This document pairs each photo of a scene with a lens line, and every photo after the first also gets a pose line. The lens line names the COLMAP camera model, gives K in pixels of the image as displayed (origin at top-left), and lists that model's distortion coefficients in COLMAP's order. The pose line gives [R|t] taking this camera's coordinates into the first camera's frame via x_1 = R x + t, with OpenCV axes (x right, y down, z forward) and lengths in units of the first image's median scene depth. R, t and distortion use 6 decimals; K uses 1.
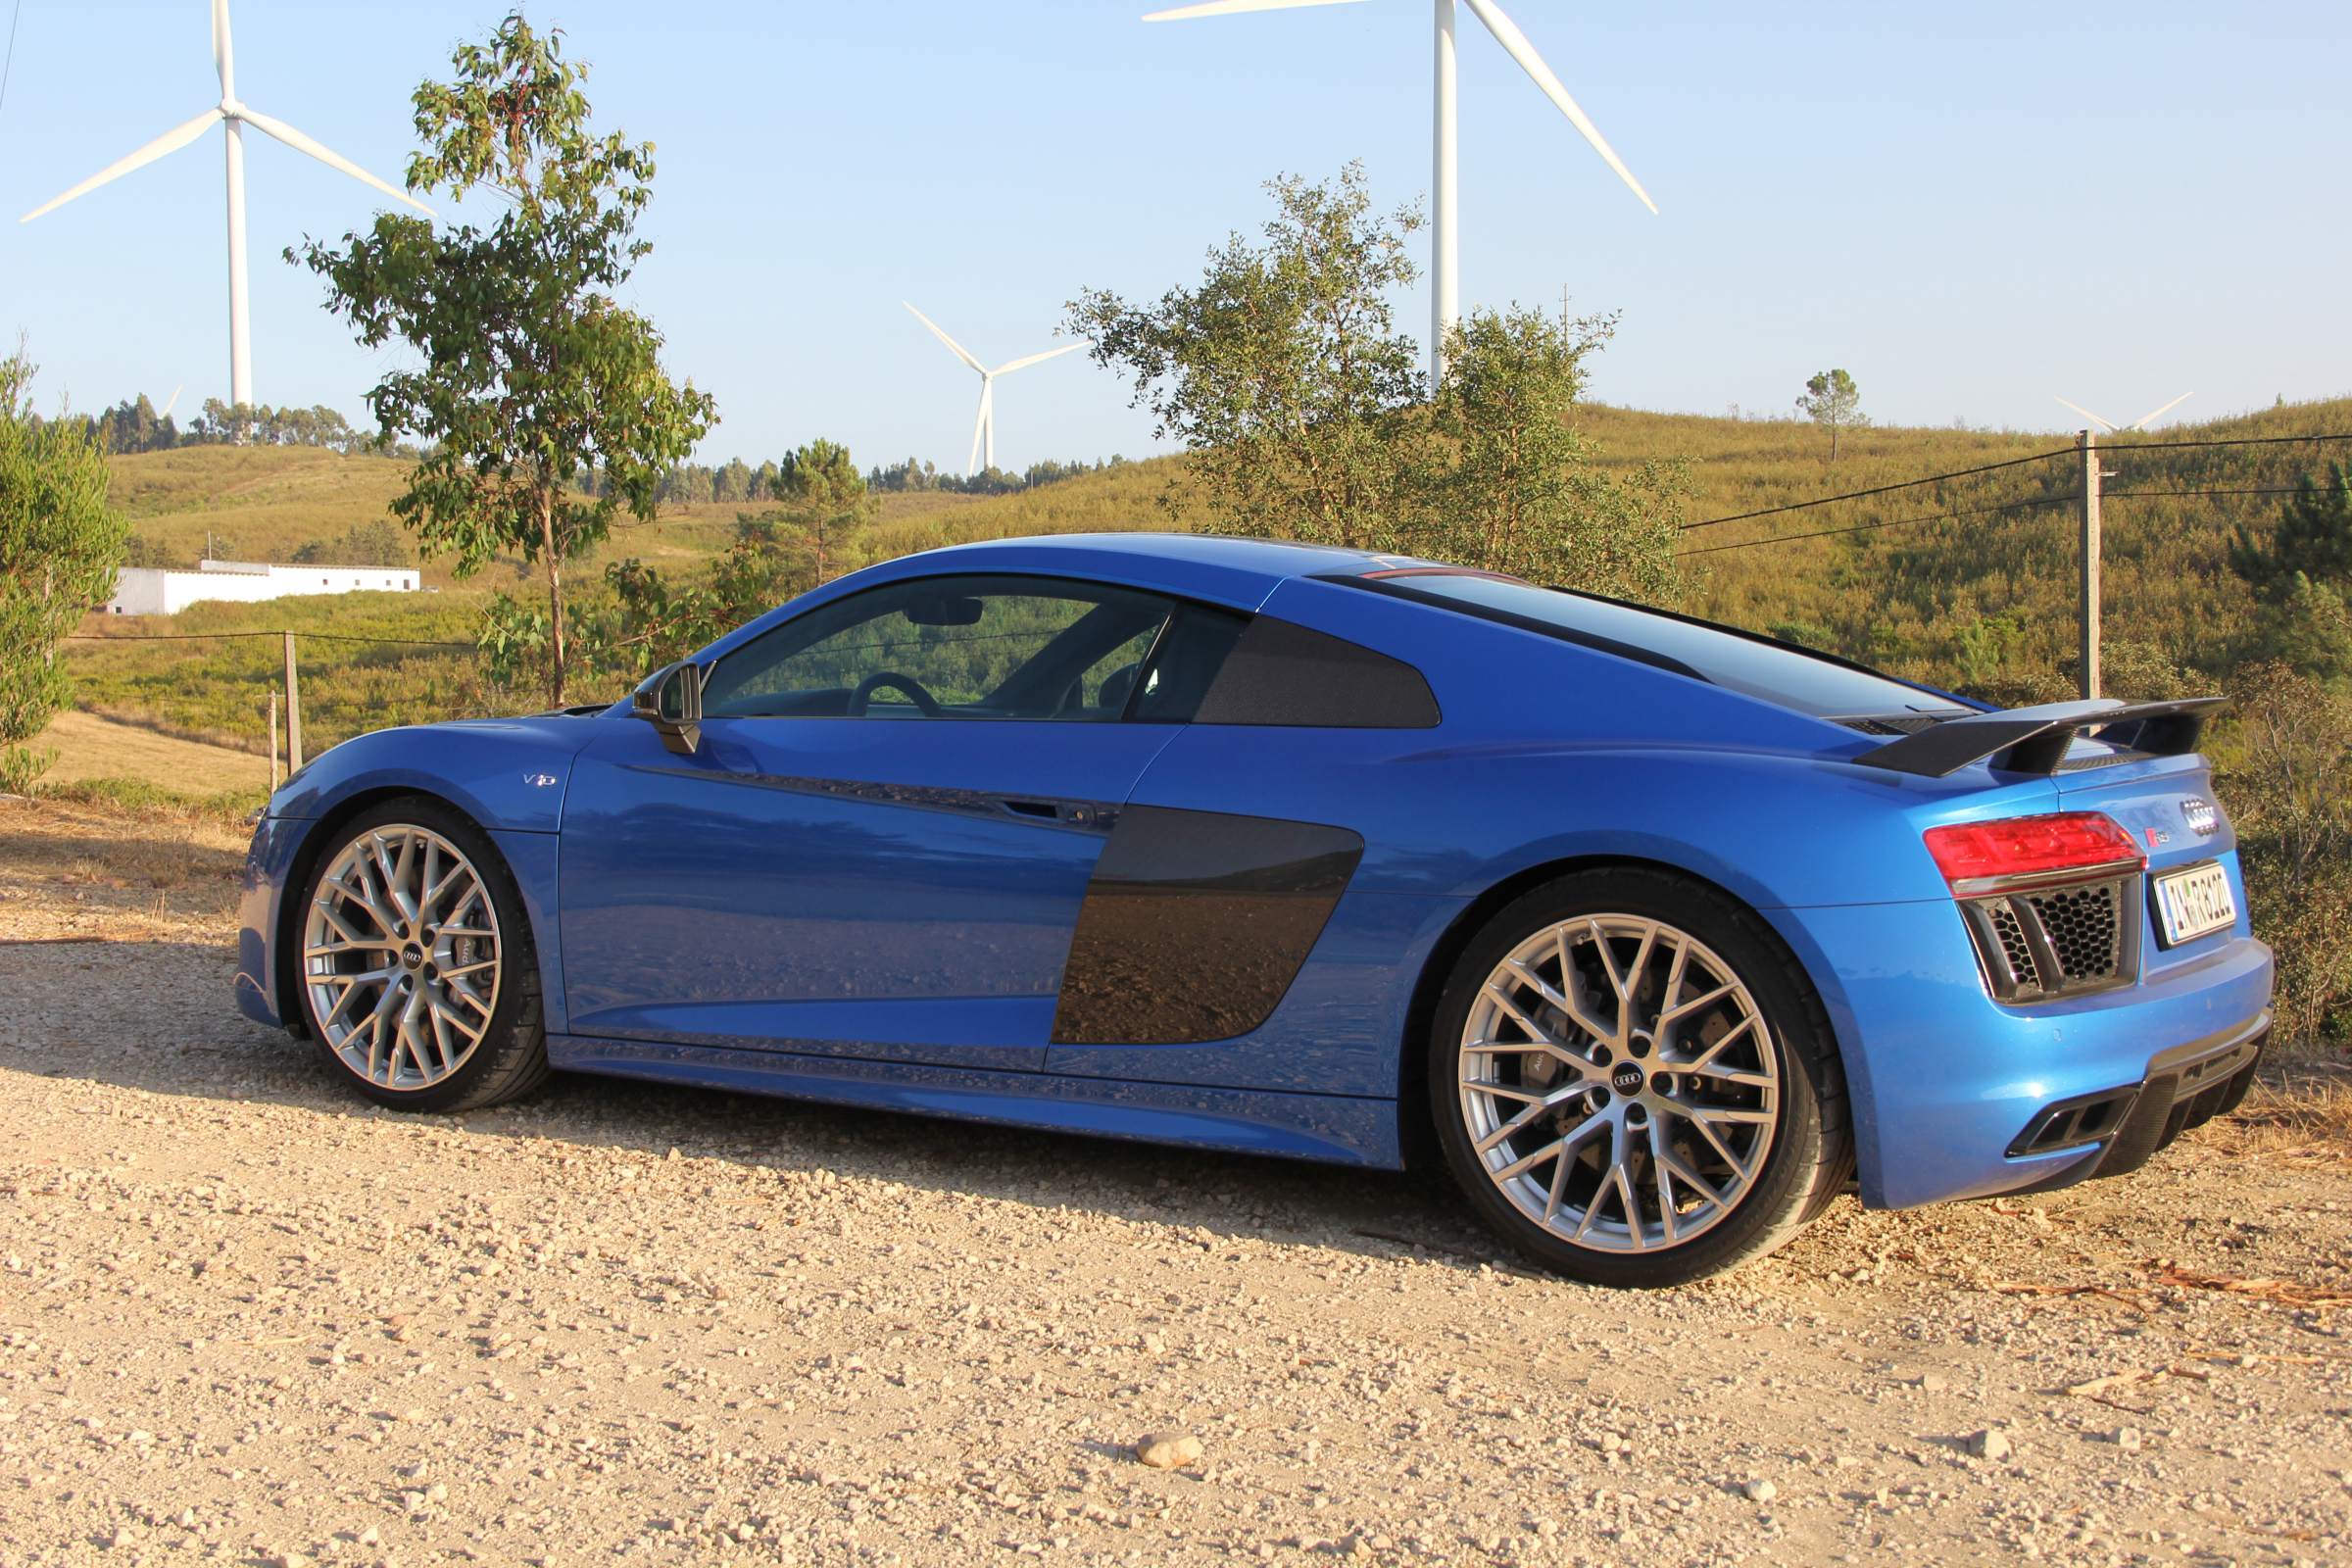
lens RADIAL K [[3083.7, 0, 1181.1], [0, 3083.7, 747.4], [0, 0, 1]] dist [0.071620, 0.000000]
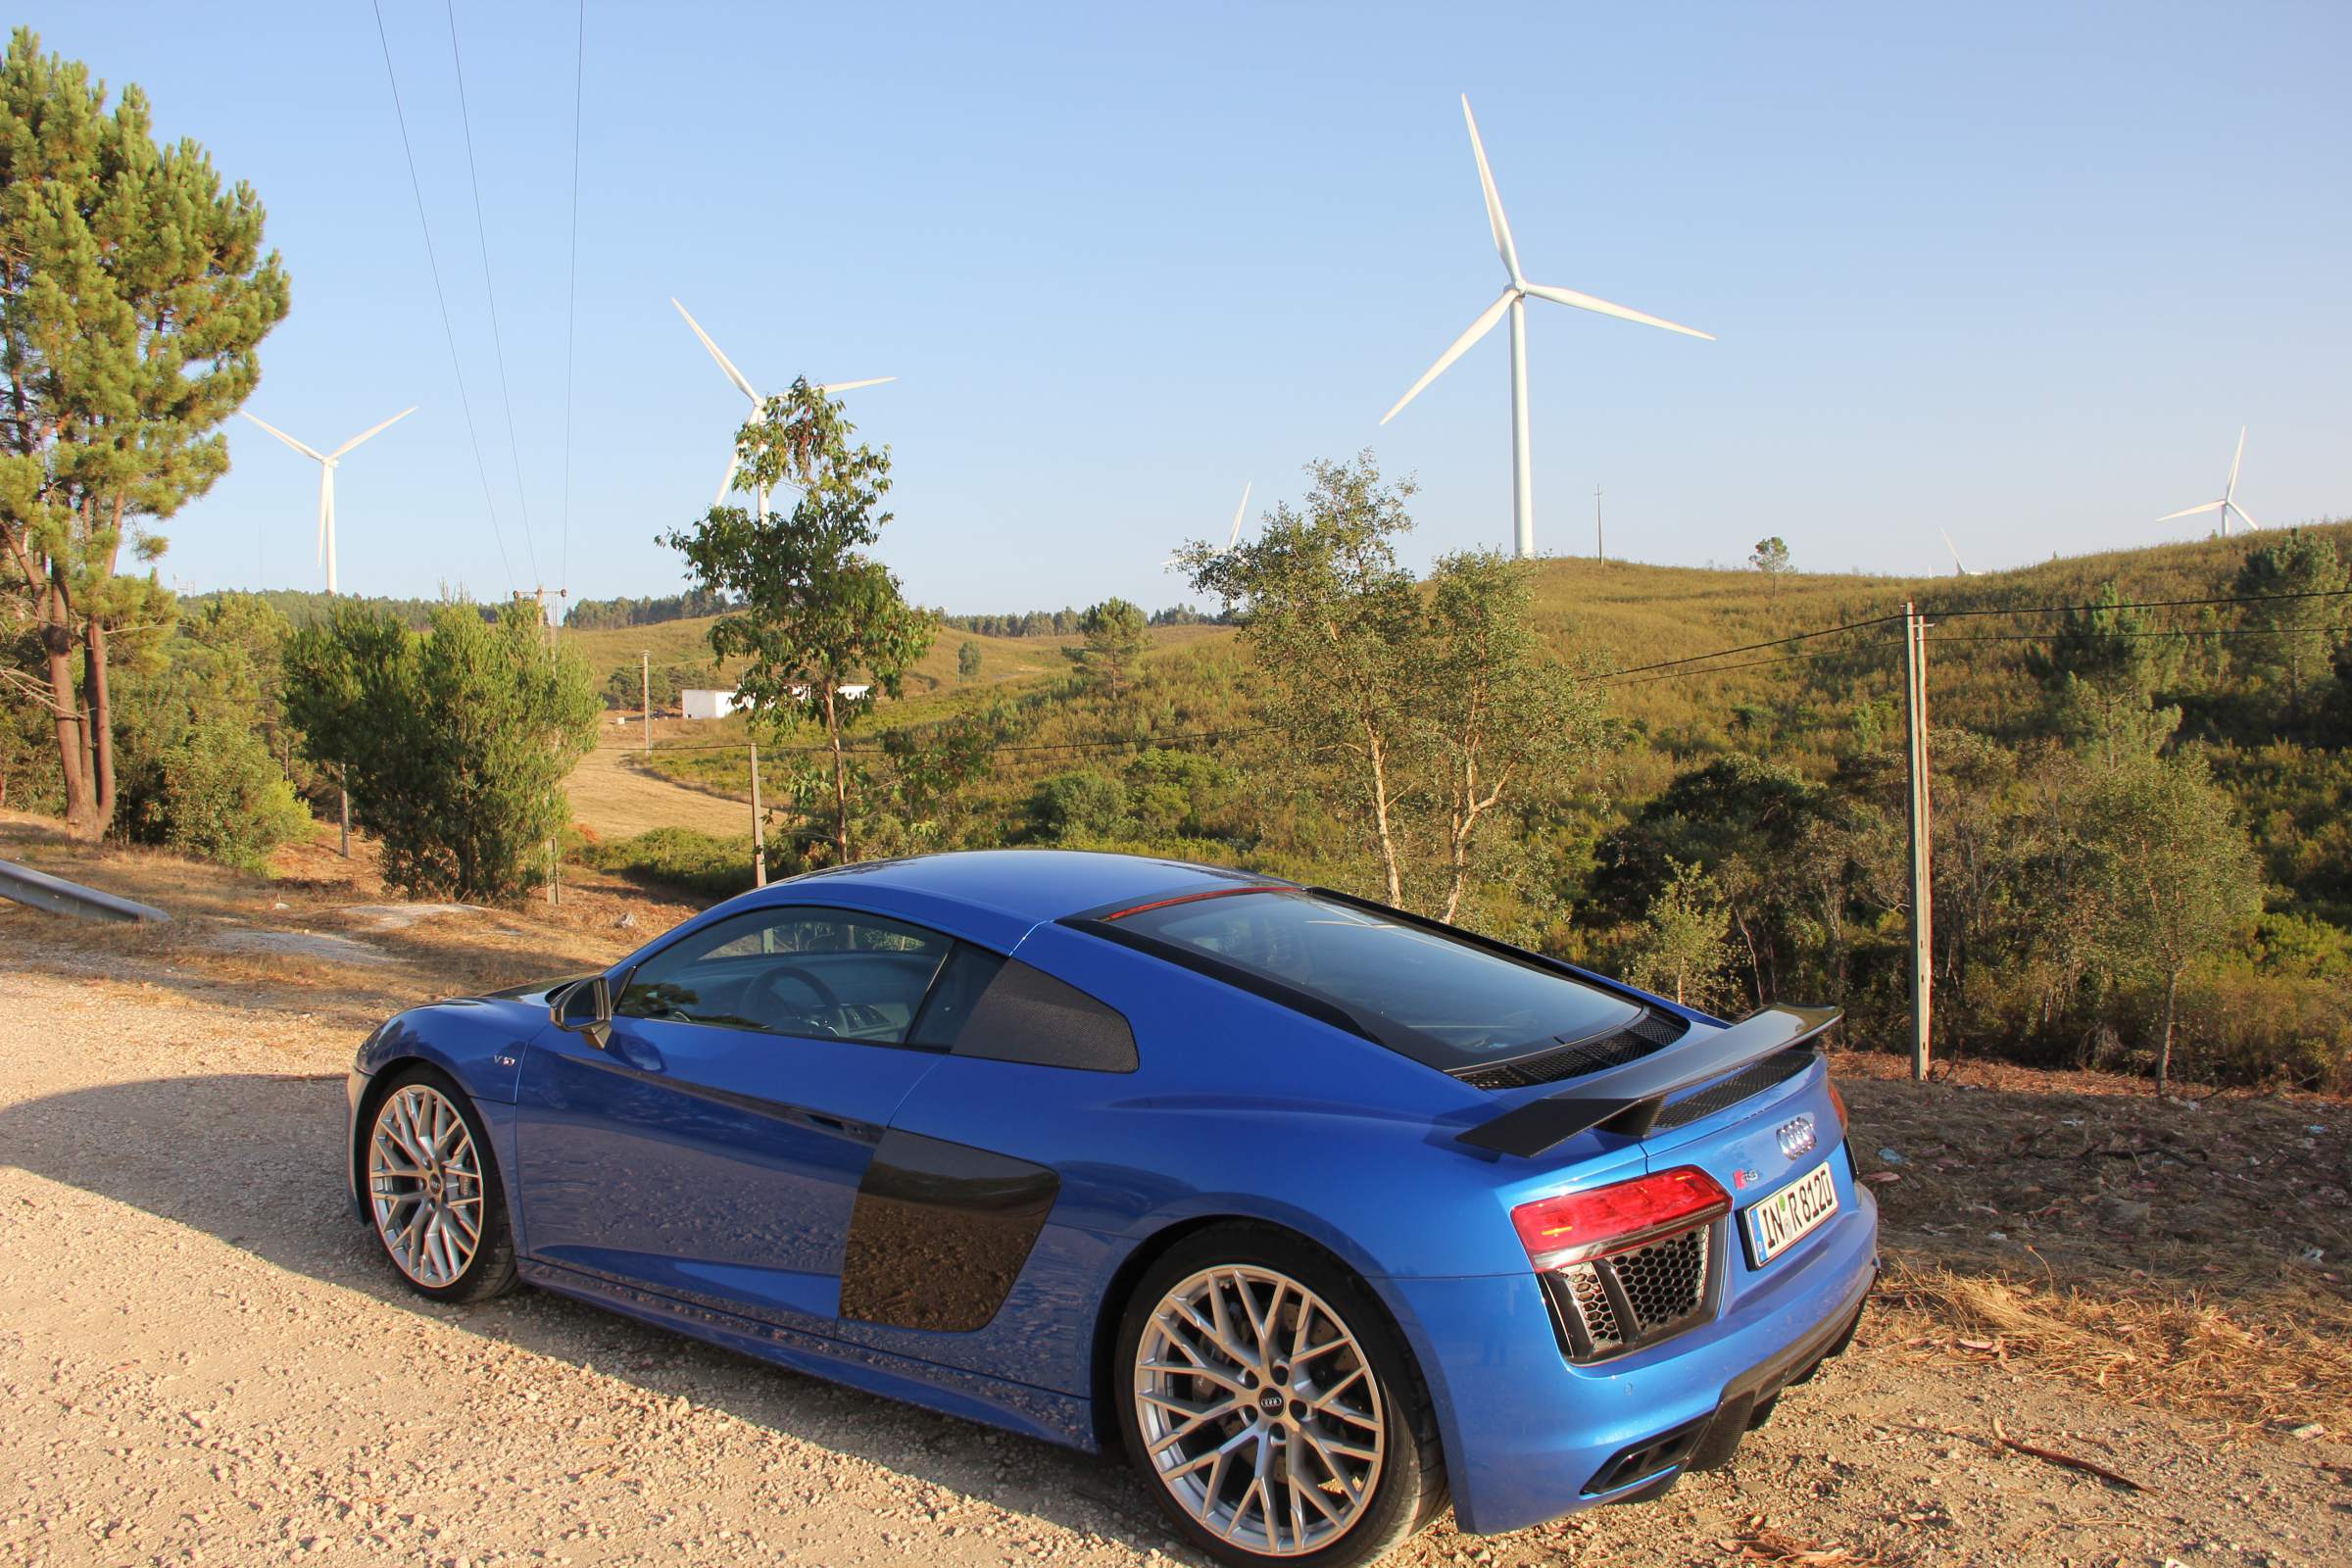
lens RADIAL K [[1983.0, 0, 1163.7], [0, 1983.0, 786.0], [0, 0, 1]] dist [-0.172748, 0.102064]
pose [[0.994666, -0.015776, -0.101930, 0.051598], [0.015968, 0.999872, 0.001071, -0.034625], [0.101900, -0.002693, 0.994791, 0.078818]]
